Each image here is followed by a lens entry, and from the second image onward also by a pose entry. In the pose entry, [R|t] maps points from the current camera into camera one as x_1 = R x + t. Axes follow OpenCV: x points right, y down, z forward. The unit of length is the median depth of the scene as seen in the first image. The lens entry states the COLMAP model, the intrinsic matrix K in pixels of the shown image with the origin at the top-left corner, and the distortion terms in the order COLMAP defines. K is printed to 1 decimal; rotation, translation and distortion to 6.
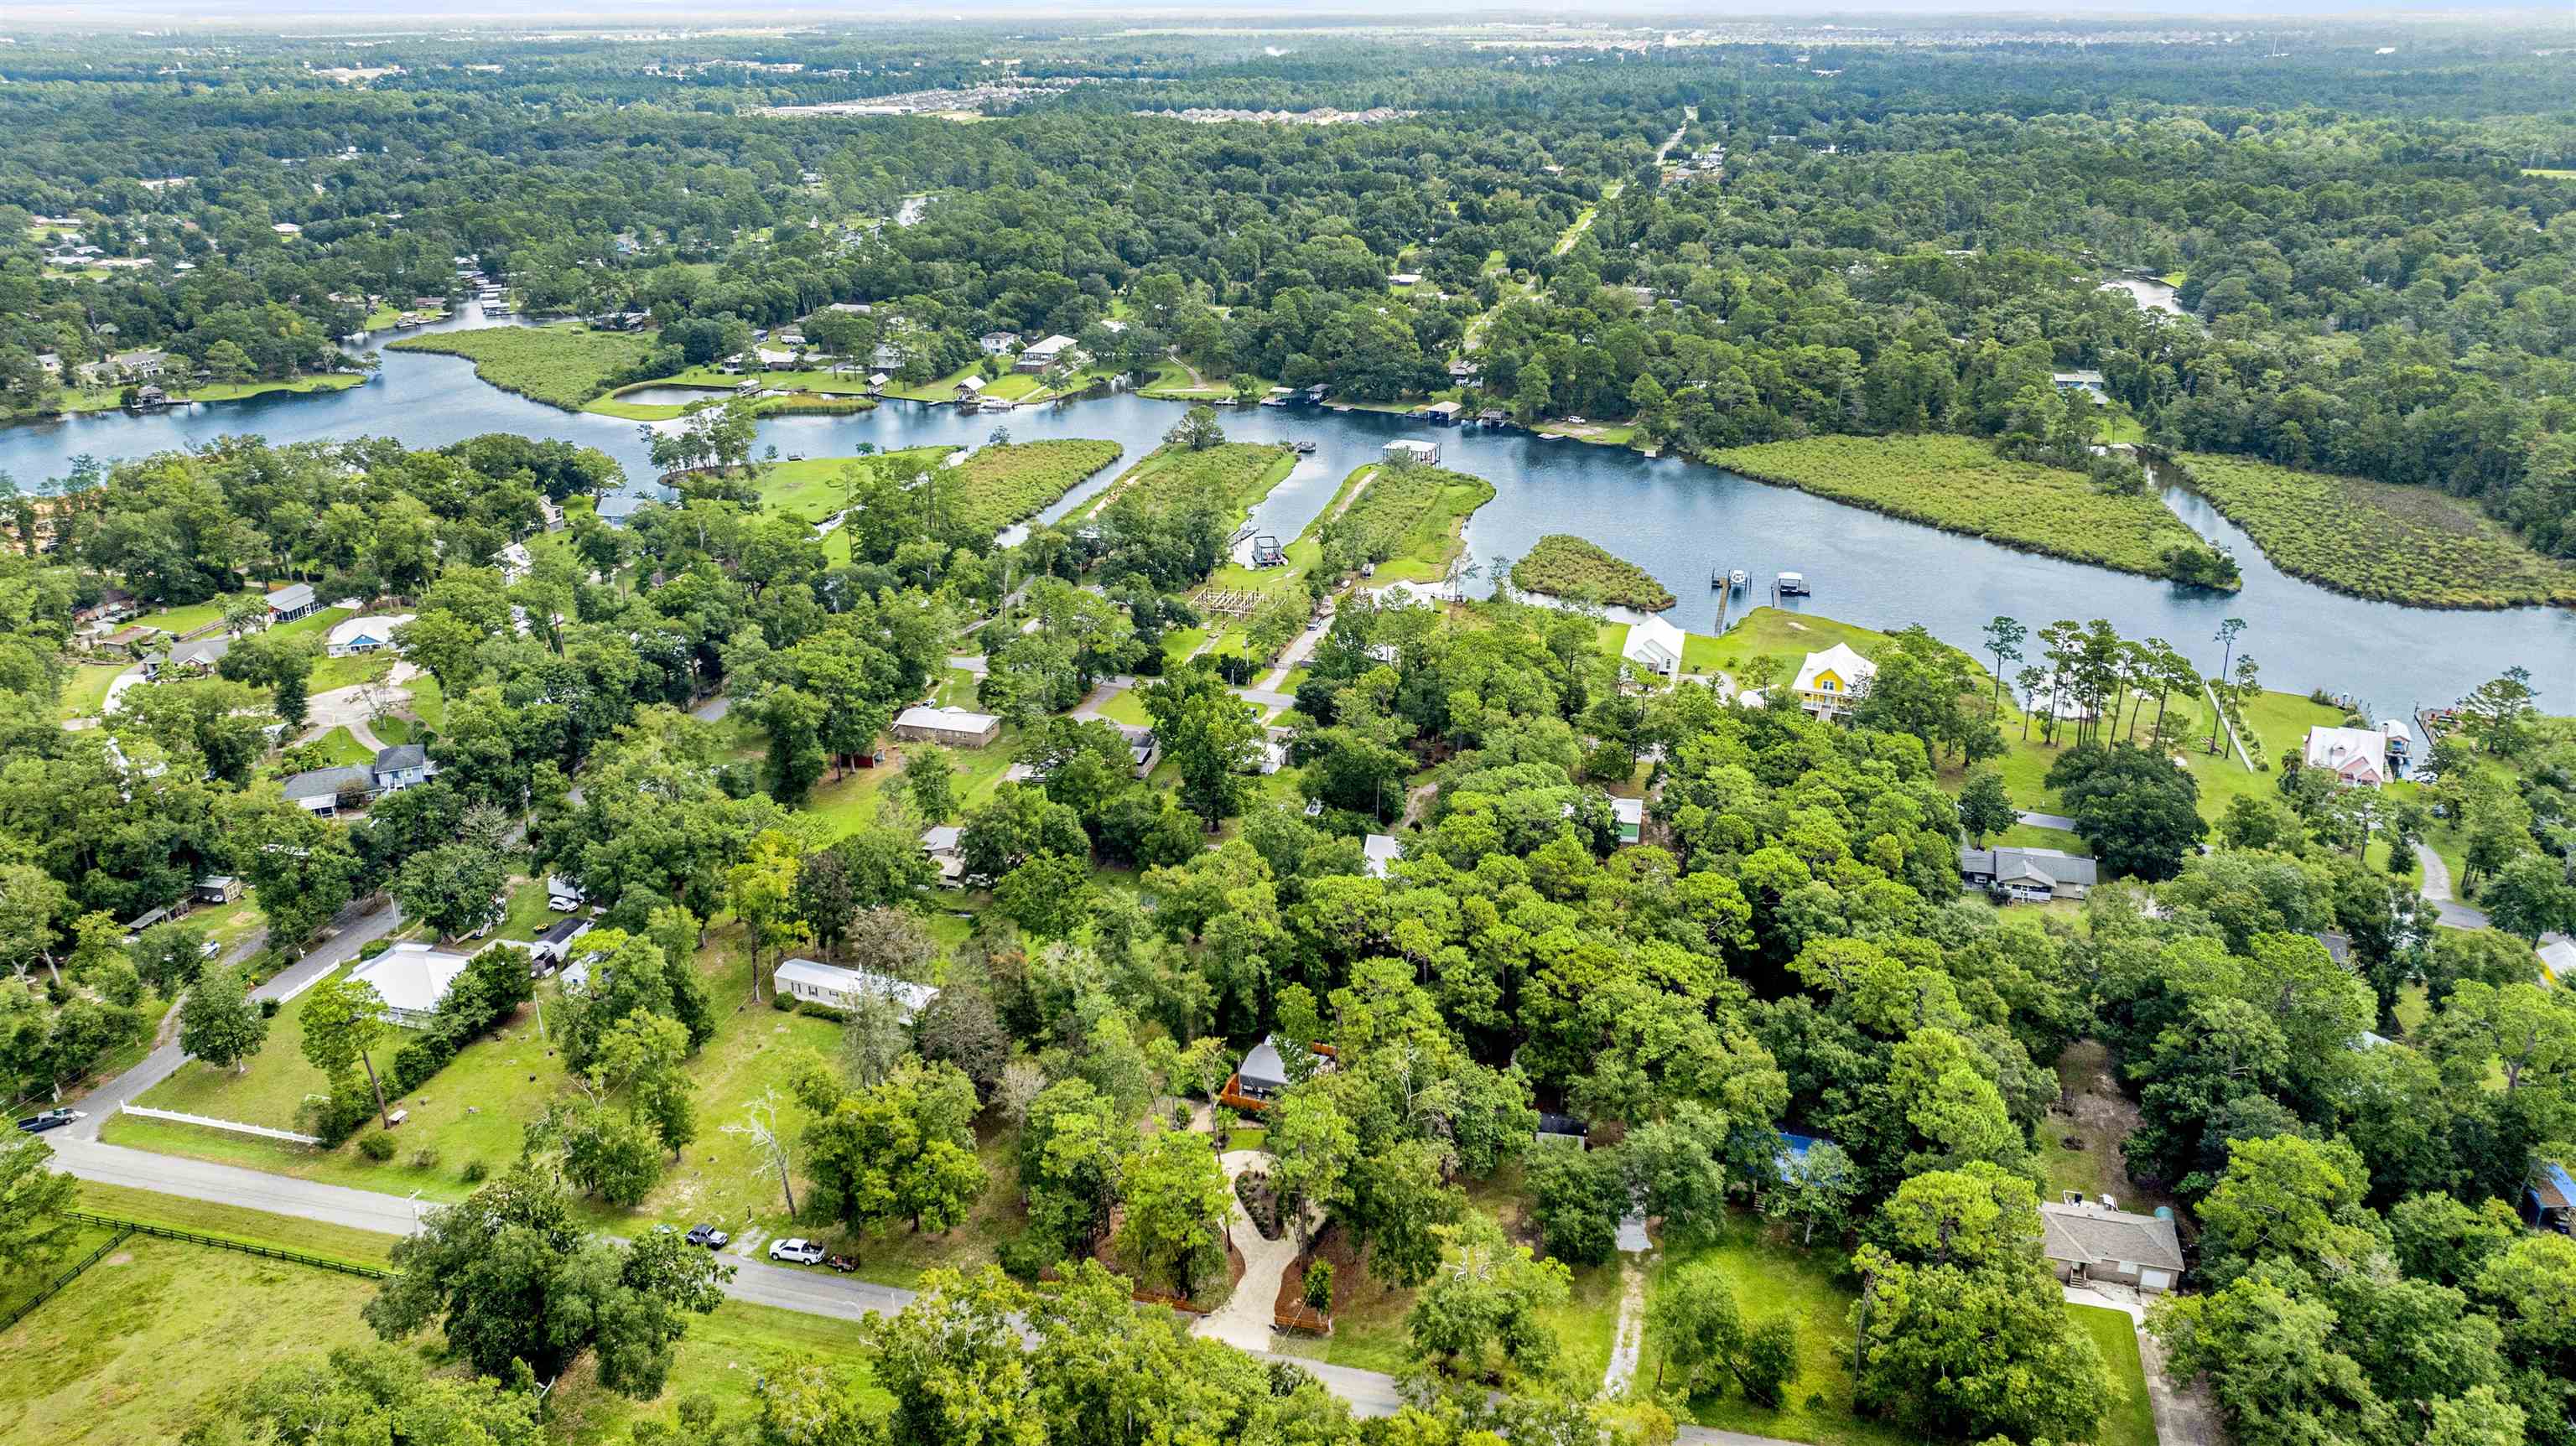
lens RADIAL K [[1855.2, 0, 1288.0], [0, 1855.2, 723.0], [0, 0, 1]] dist [-0.010046, -0.022872]
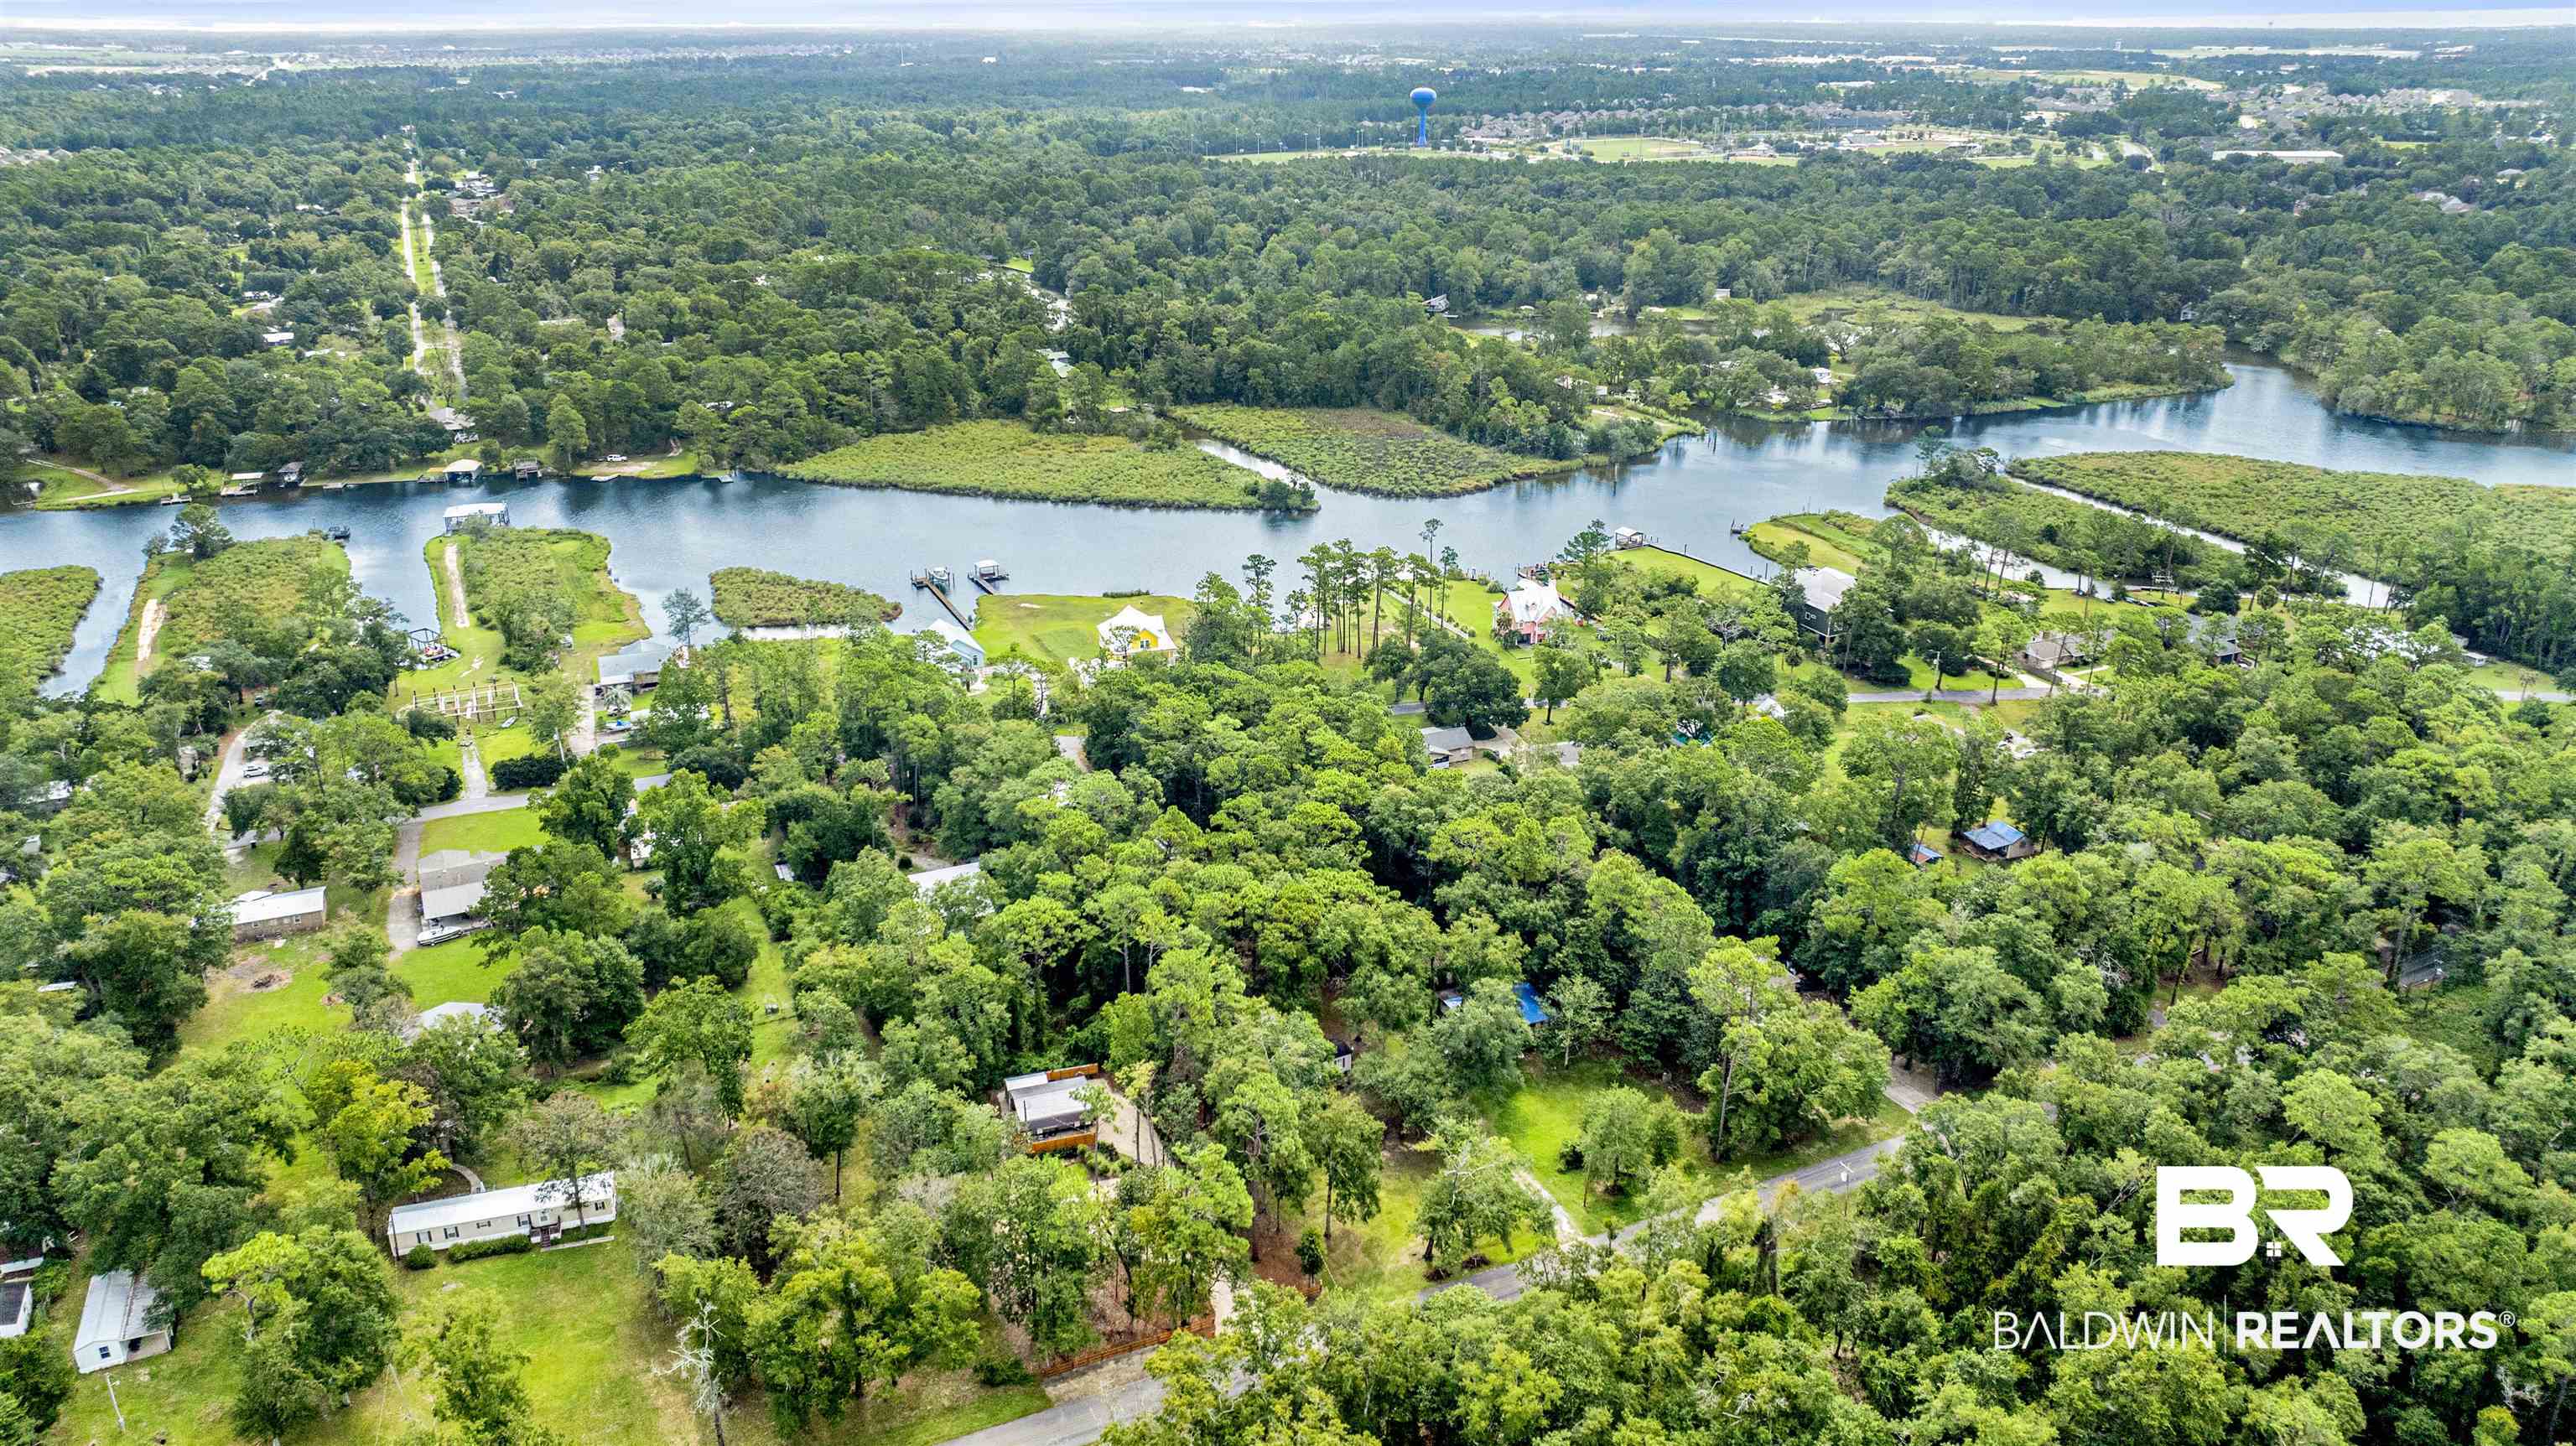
lens RADIAL K [[1855.2, 0, 1288.0], [0, 1855.2, 723.0], [0, 0, 1]] dist [-0.010046, -0.022872]
pose [[0.767454, -0.227424, 0.599411, -0.254752], [0.232614, 0.970031, 0.070215, -0.026846], [-0.597415, 0.085545, 0.797356, 0.073790]]
